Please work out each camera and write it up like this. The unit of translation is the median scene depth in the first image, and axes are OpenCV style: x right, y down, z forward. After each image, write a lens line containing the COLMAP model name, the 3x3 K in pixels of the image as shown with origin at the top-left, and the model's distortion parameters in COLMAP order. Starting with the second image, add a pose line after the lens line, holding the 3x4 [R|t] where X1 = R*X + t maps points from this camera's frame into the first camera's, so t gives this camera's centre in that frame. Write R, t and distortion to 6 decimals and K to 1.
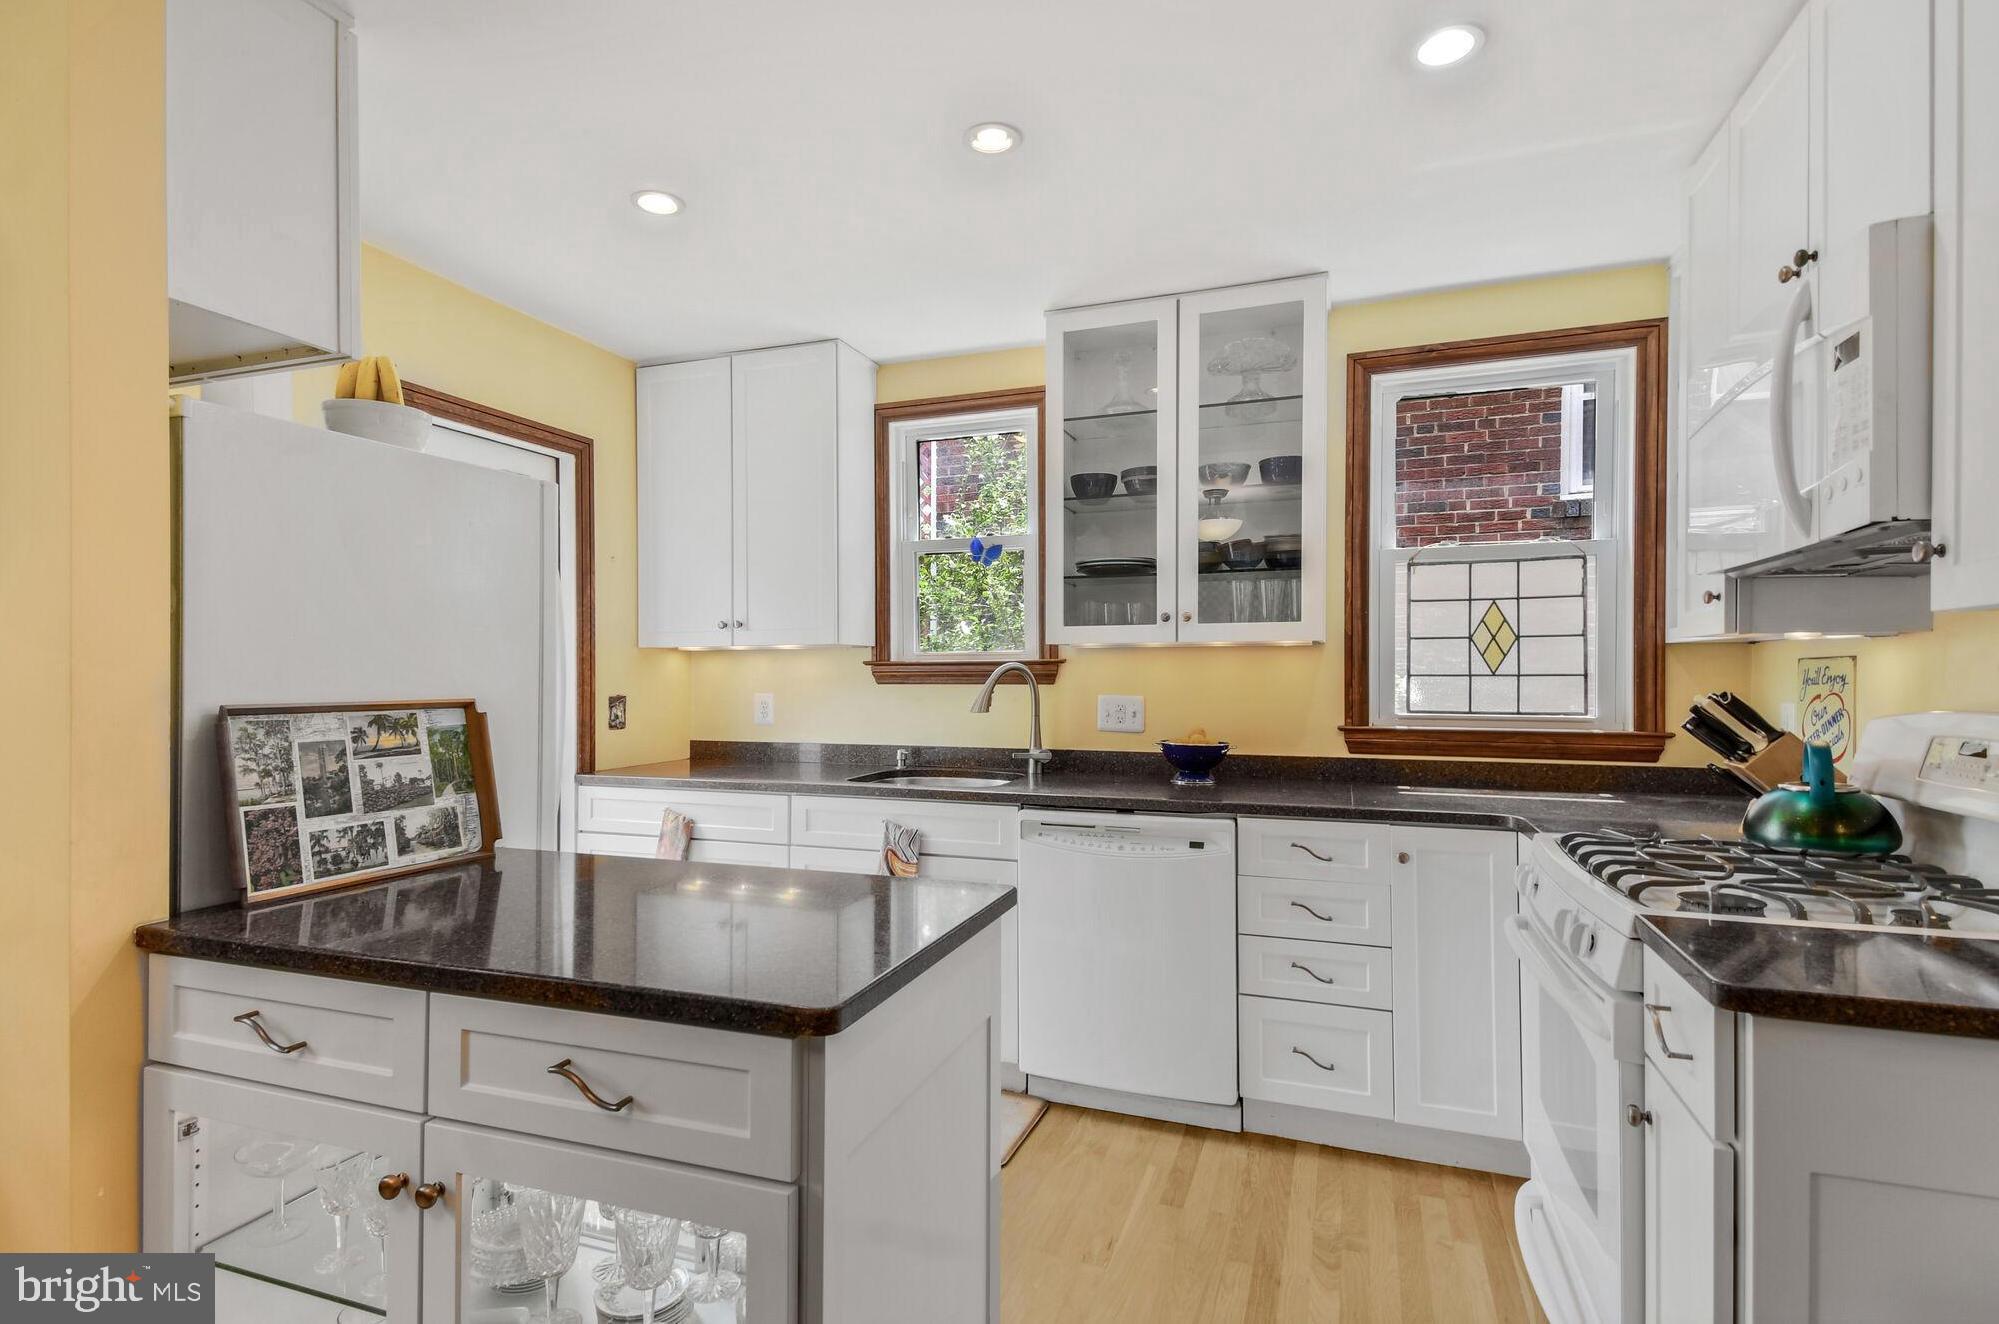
lens RADIAL K [[956.6, 0, 1024.2], [0, 956.6, 684.1], [0, 0, 1]] dist [-0.000110, -0.000236]
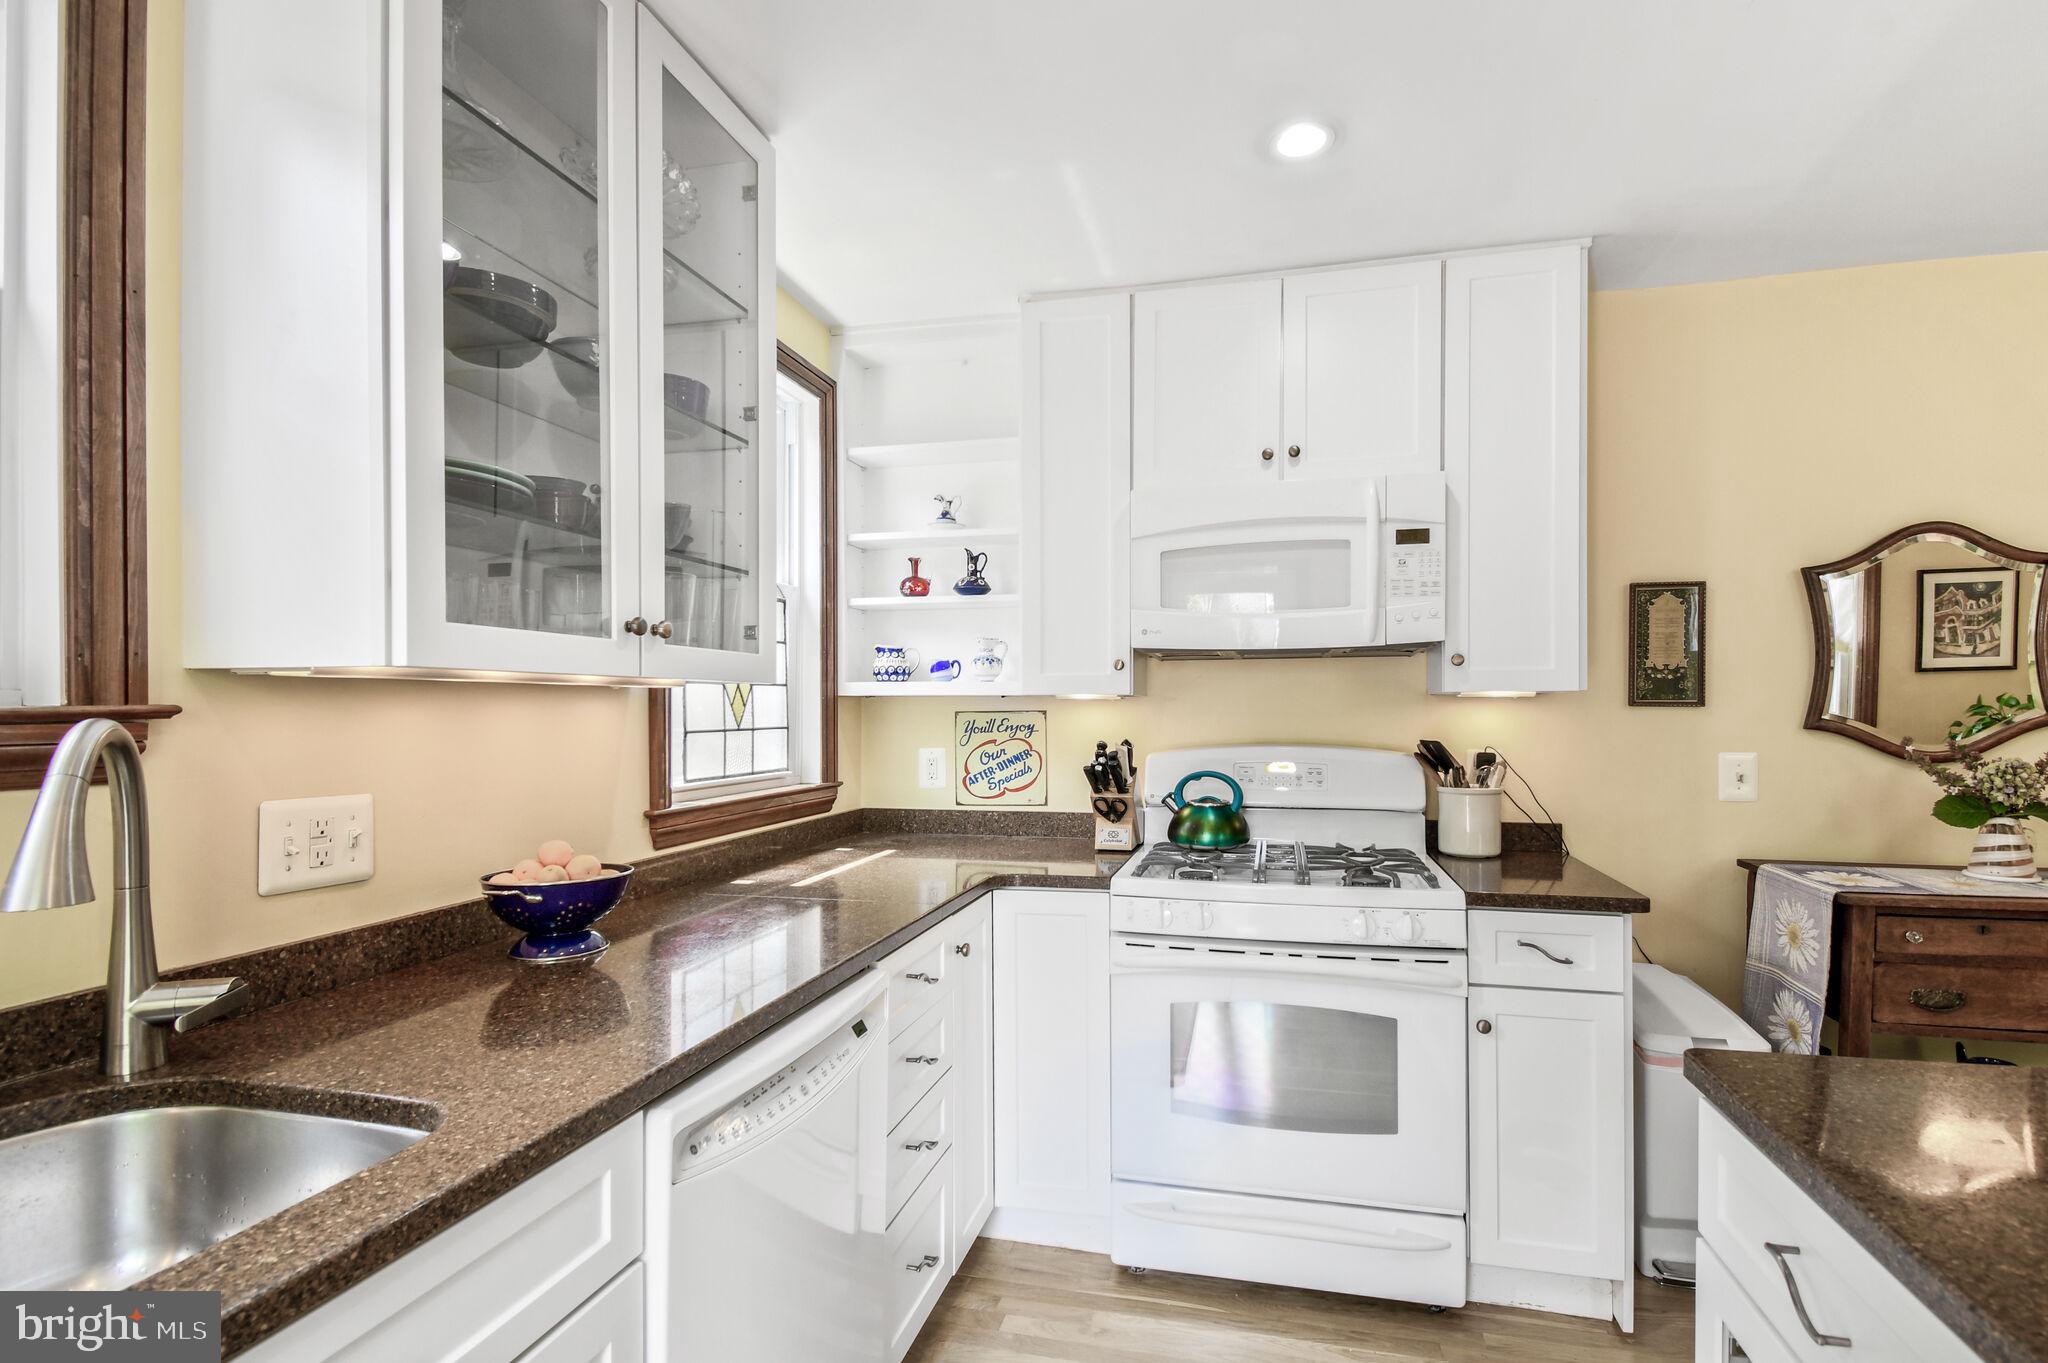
lens RADIAL K [[980.0, 0, 1049.3], [0, 980.0, 704.1], [0, 0, 1]] dist [-0.000110, -0.000236]
pose [[-0.090892, 0.008077, 0.995828, -0.470362], [0.017551, 0.999825, -0.006508, -0.026448], [-0.995706, 0.016886, -0.091017, 1.004384]]
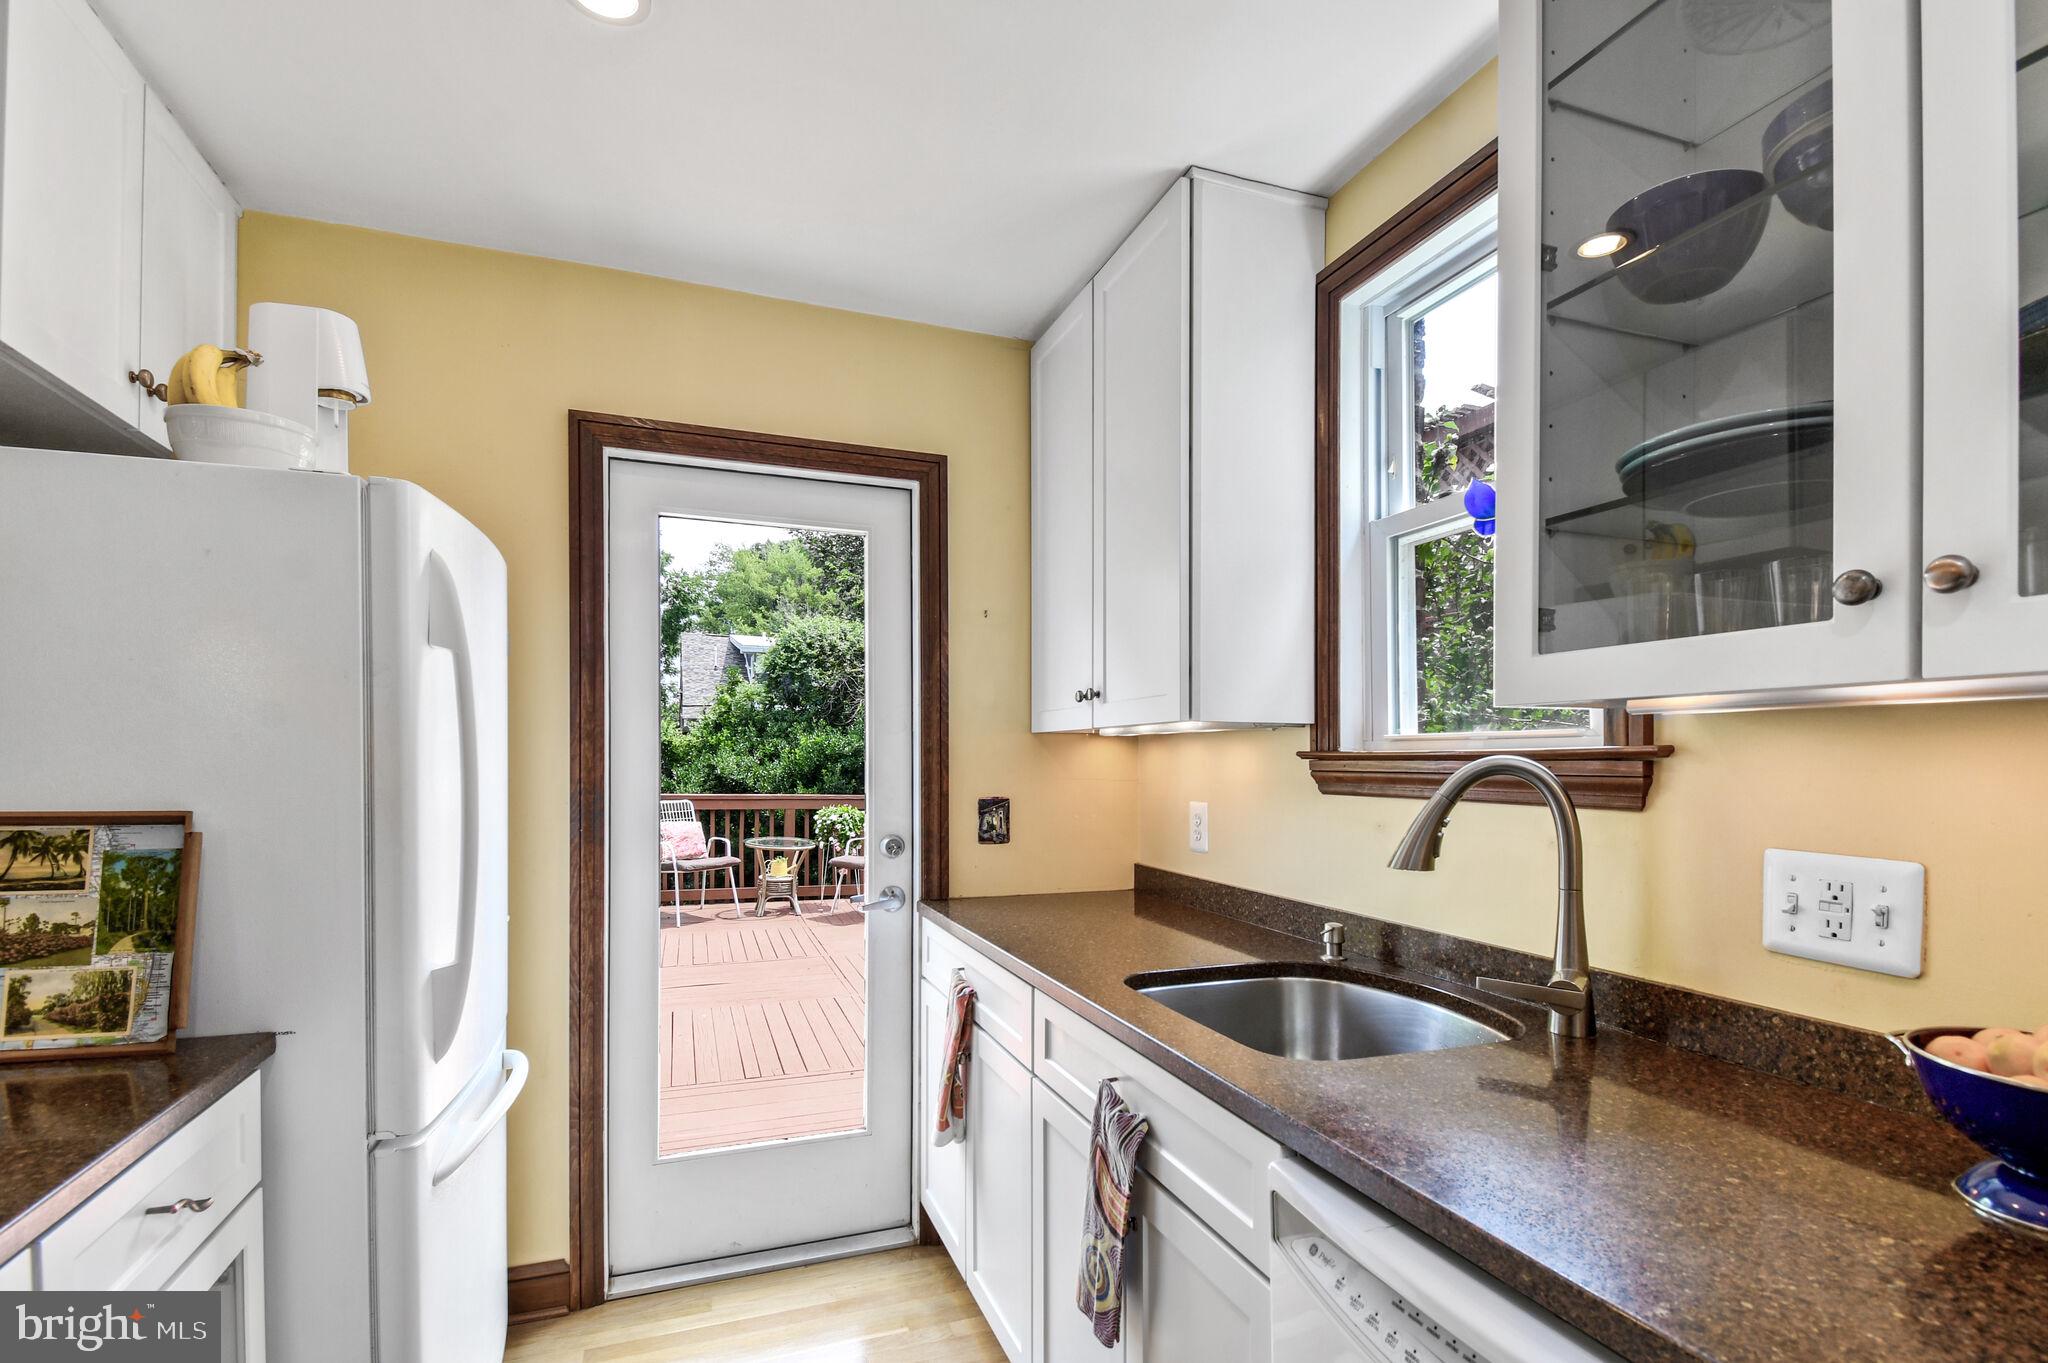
lens RADIAL K [[978.6, 0, 1025.1], [0, 978.6, 760.6], [0, 0, 1]] dist [0.001908, -0.013590]
pose [[0.633078, 0.006752, -0.774059, 0.249868], [-0.015753, 0.999867, -0.004161, -0.020478], [0.773928, 0.014828, 0.633100, 0.779296]]
